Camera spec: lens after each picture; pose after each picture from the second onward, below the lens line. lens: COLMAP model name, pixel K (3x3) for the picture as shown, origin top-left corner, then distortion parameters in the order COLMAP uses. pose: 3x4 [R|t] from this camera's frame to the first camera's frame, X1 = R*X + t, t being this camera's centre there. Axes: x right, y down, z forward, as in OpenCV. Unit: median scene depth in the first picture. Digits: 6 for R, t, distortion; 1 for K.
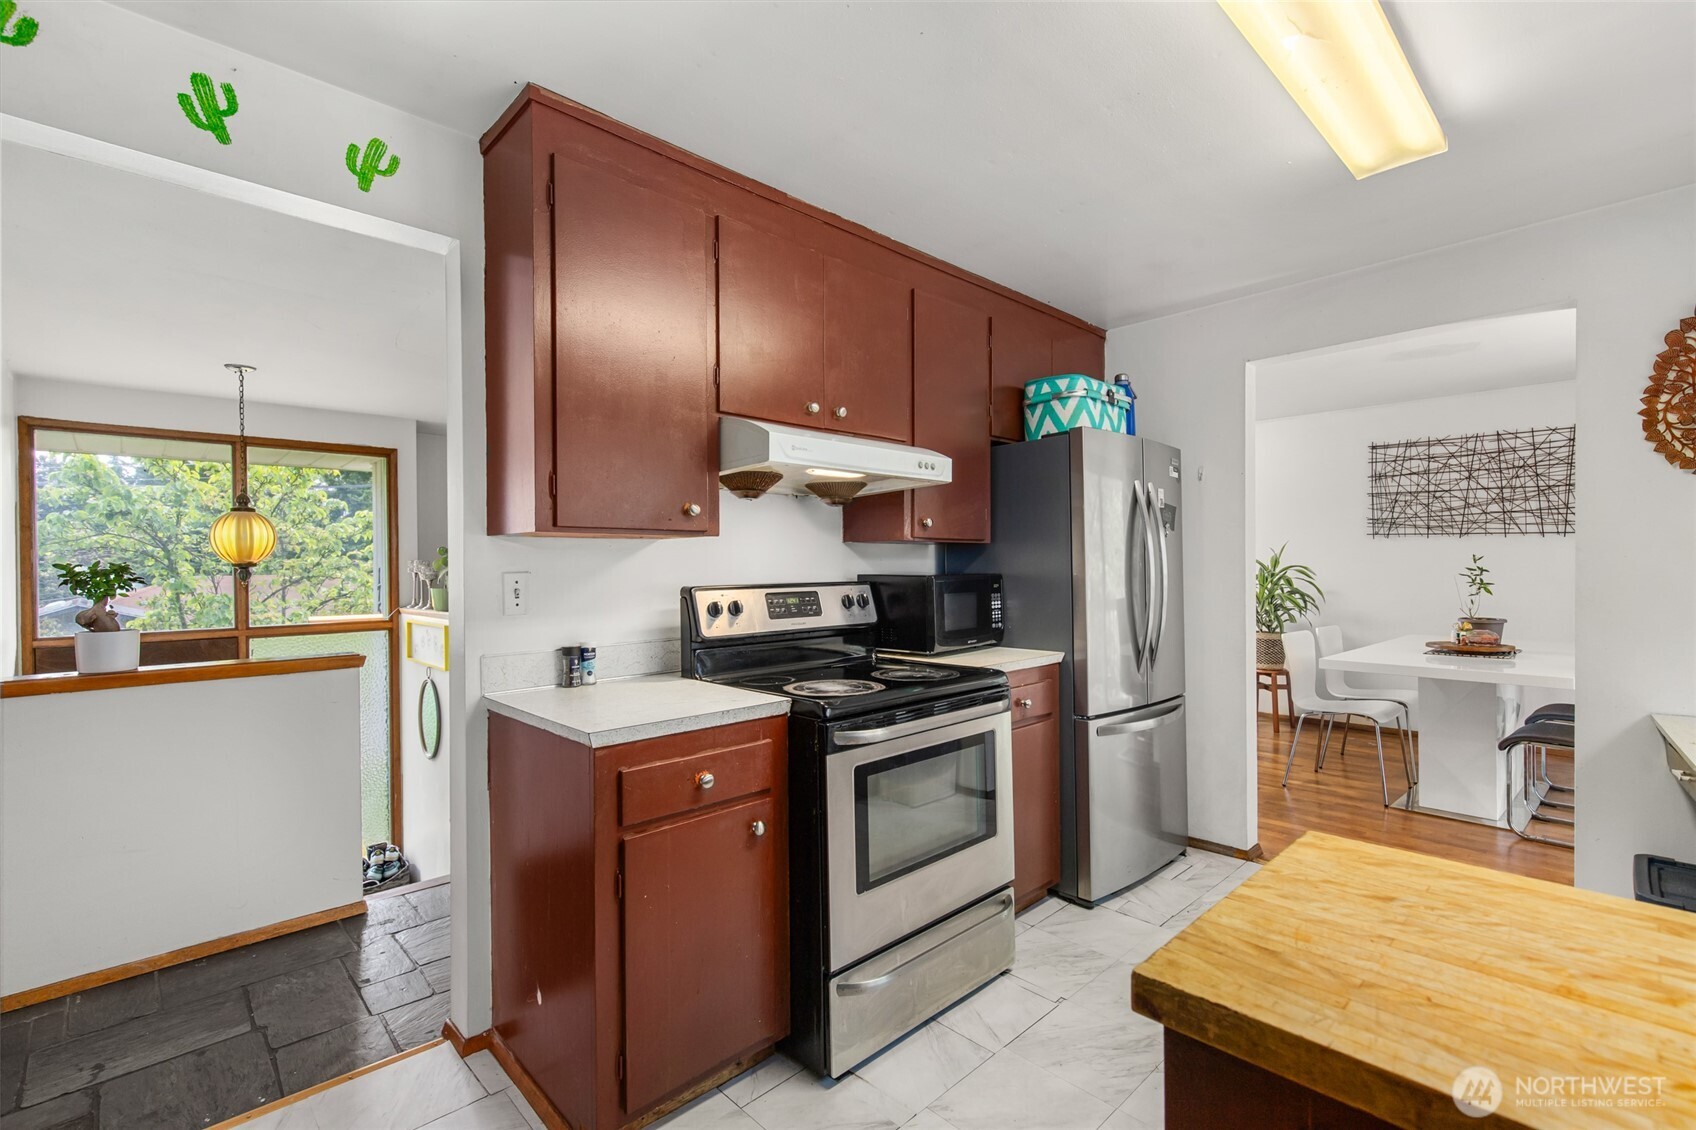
lens RADIAL K [[758.3, 0, 850.4], [0, 758.3, 565.0], [0, 0, 1]] dist [0.006154, -0.001491]
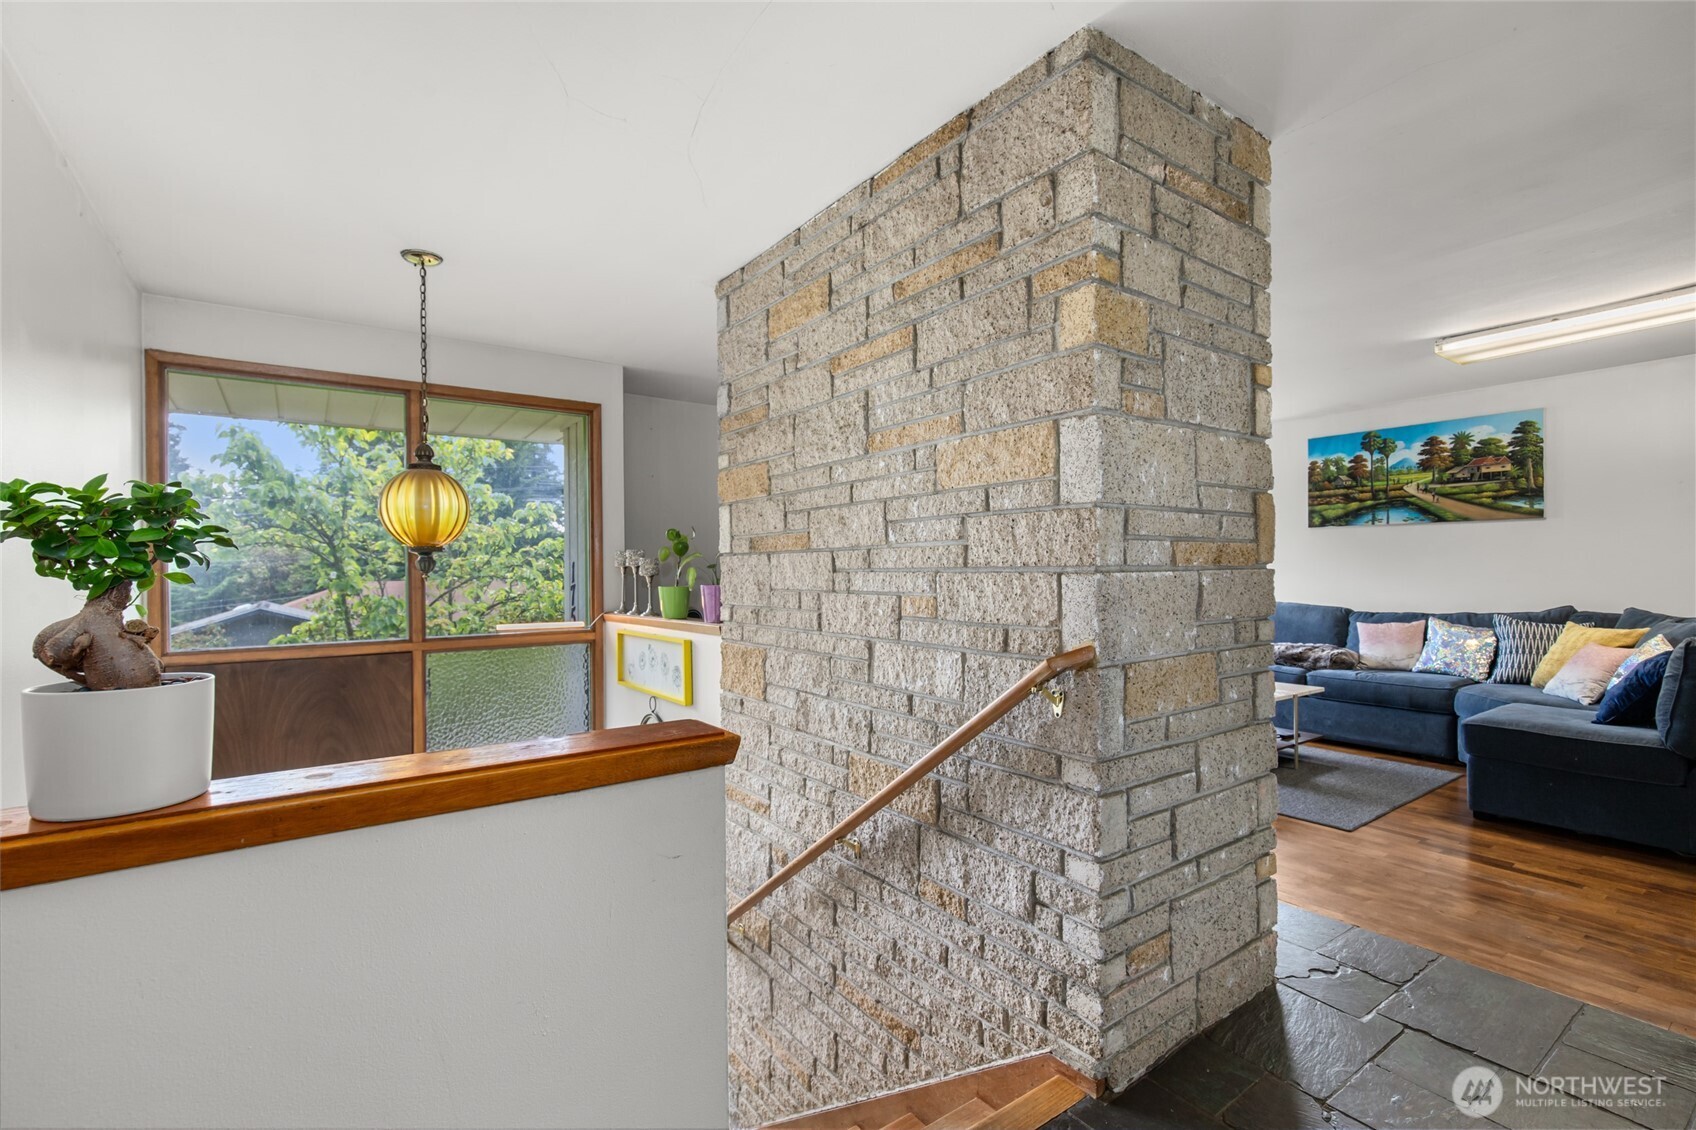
lens RADIAL K [[758.3, 0, 846.0], [0, 758.3, 567.5], [0, 0, 1]] dist [0.006154, -0.001491]
pose [[0.989733, -0.002374, -0.142911, -0.233629], [0.001550, 0.999982, -0.005873, 0.014505], [0.142923, 0.005591, 0.989718, 0.271785]]
